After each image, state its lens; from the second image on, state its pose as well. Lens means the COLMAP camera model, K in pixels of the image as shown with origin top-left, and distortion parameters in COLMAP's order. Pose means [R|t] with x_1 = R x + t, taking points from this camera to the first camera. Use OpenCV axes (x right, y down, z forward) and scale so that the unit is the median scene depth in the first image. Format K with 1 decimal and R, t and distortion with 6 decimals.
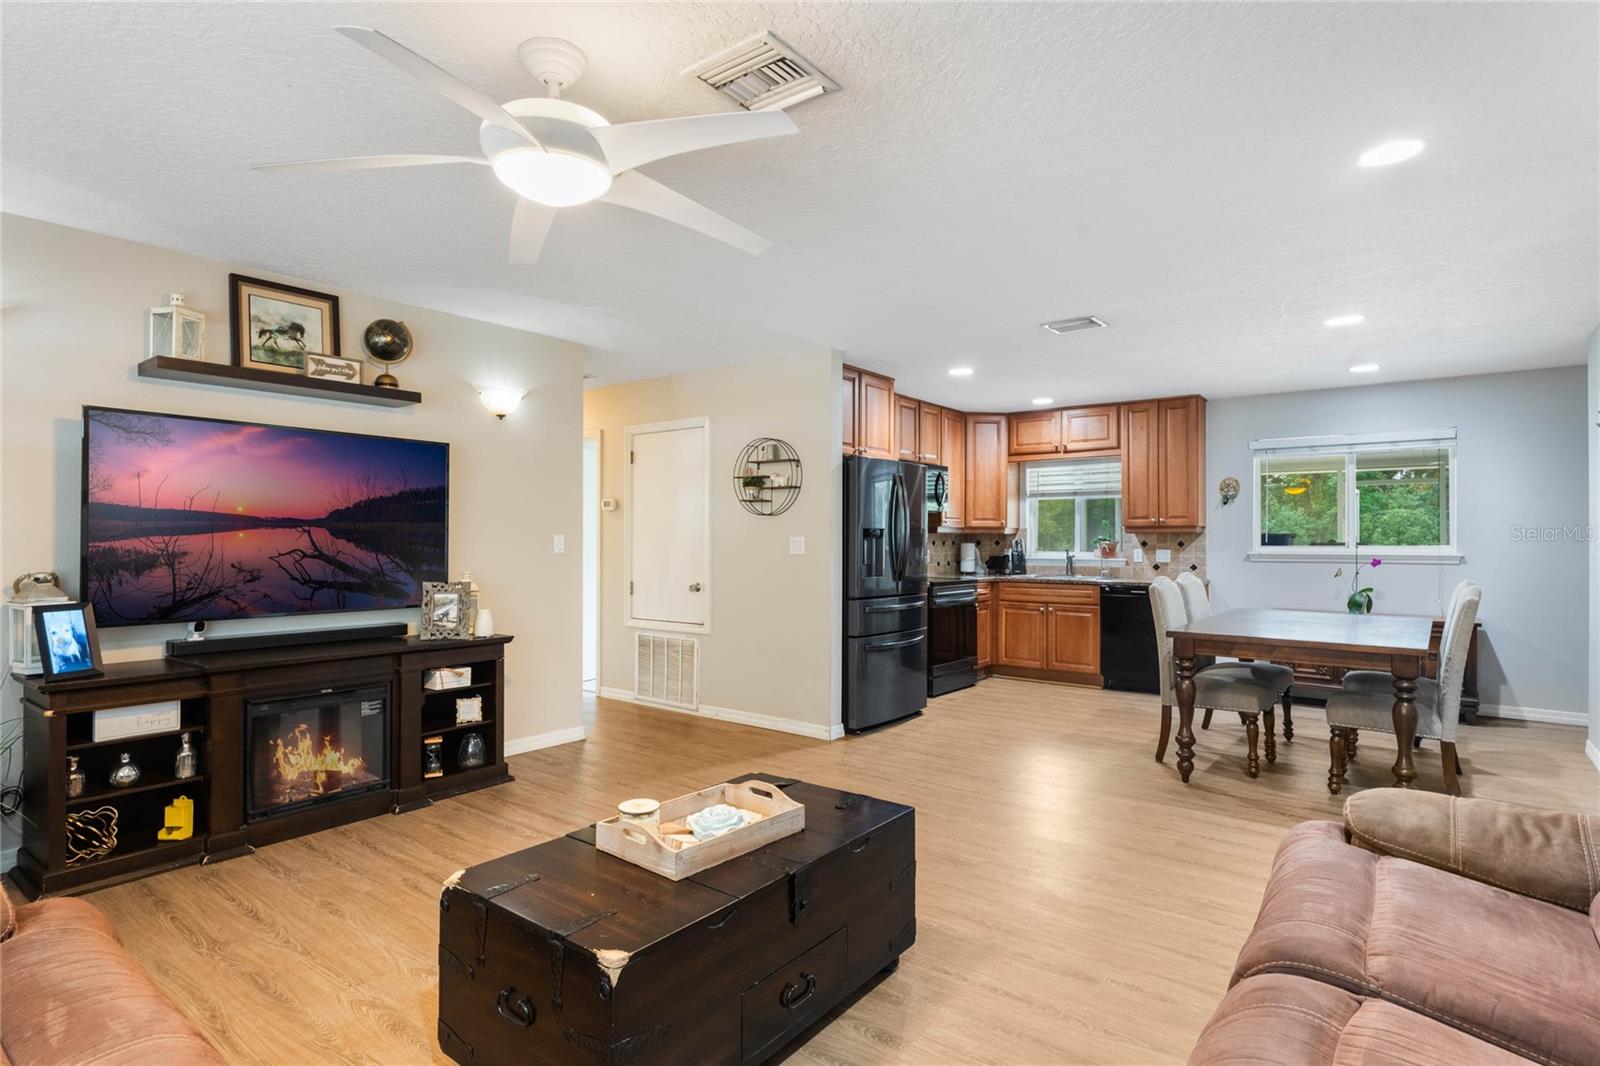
lens RADIAL K [[821.9, 0, 805.9], [0, 821.9, 533.2], [0, 0, 1]] dist [0.005615, 0.000143]
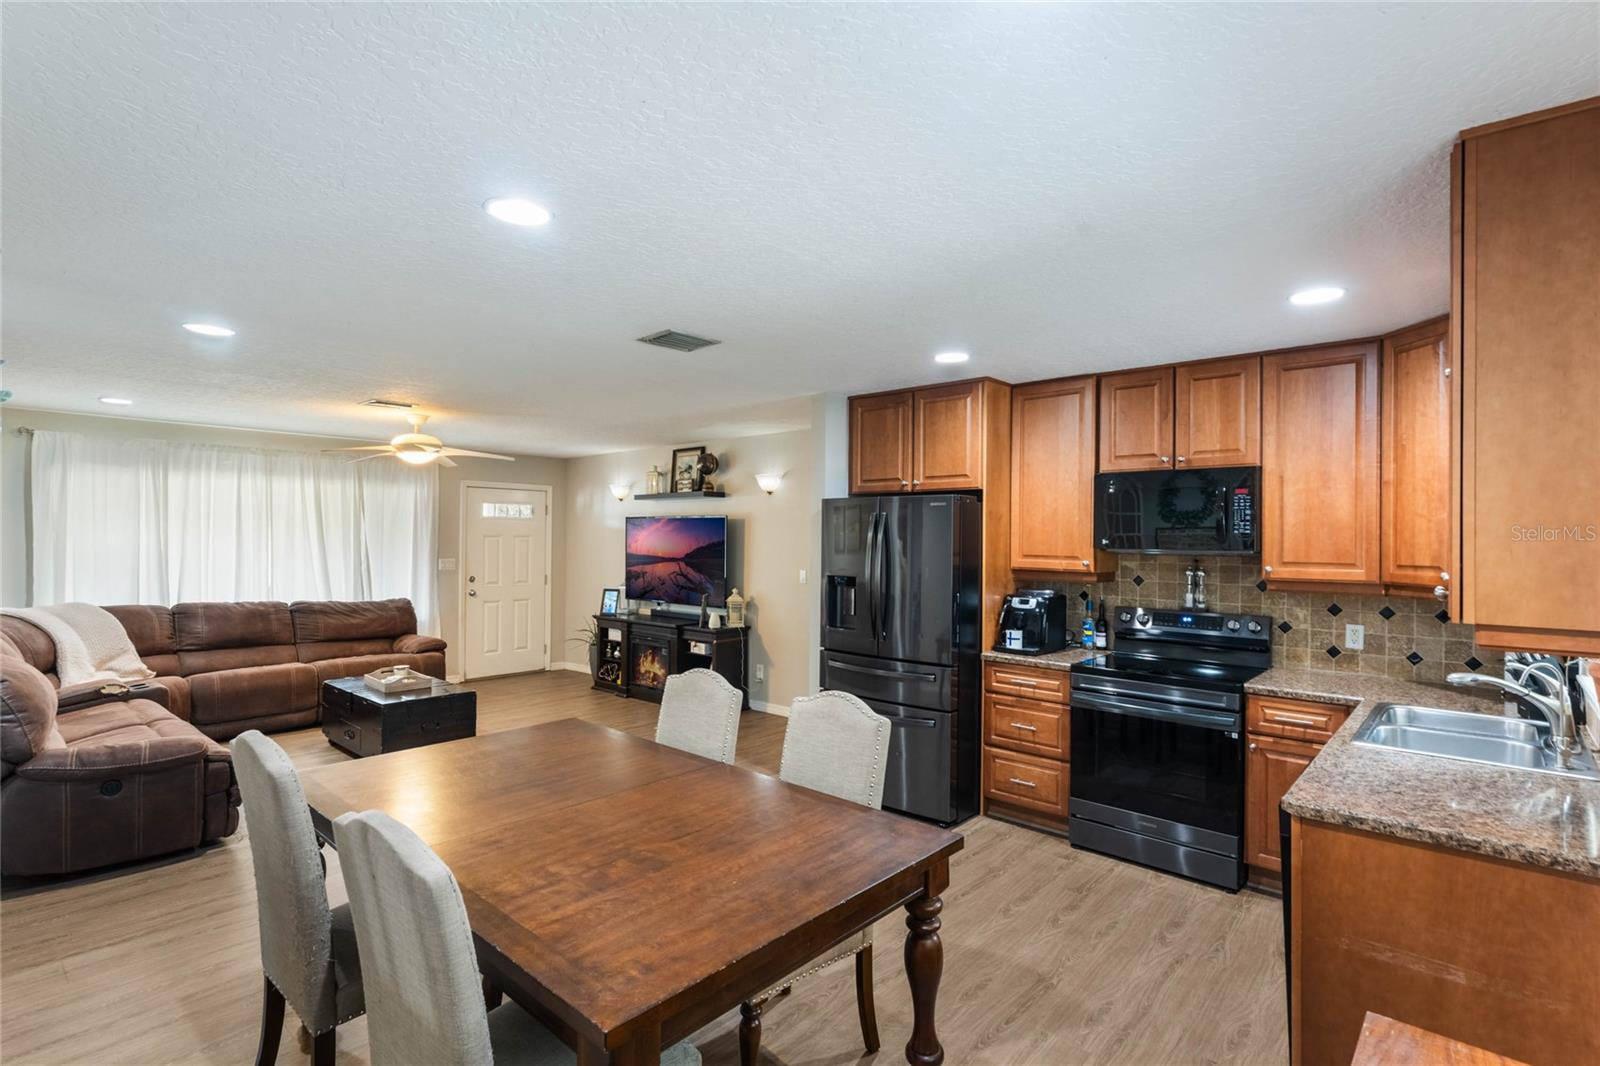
lens RADIAL K [[765.0, 0, 802.1], [0, 765.0, 533.3], [0, 0, 1]] dist [0.005539, 0.000275]
pose [[-0.073287, -0.007941, -0.997279, 0.715917], [-0.000638, 0.999968, -0.007916, -0.035312], [0.997311, 0.000057, -0.073290, 0.779886]]
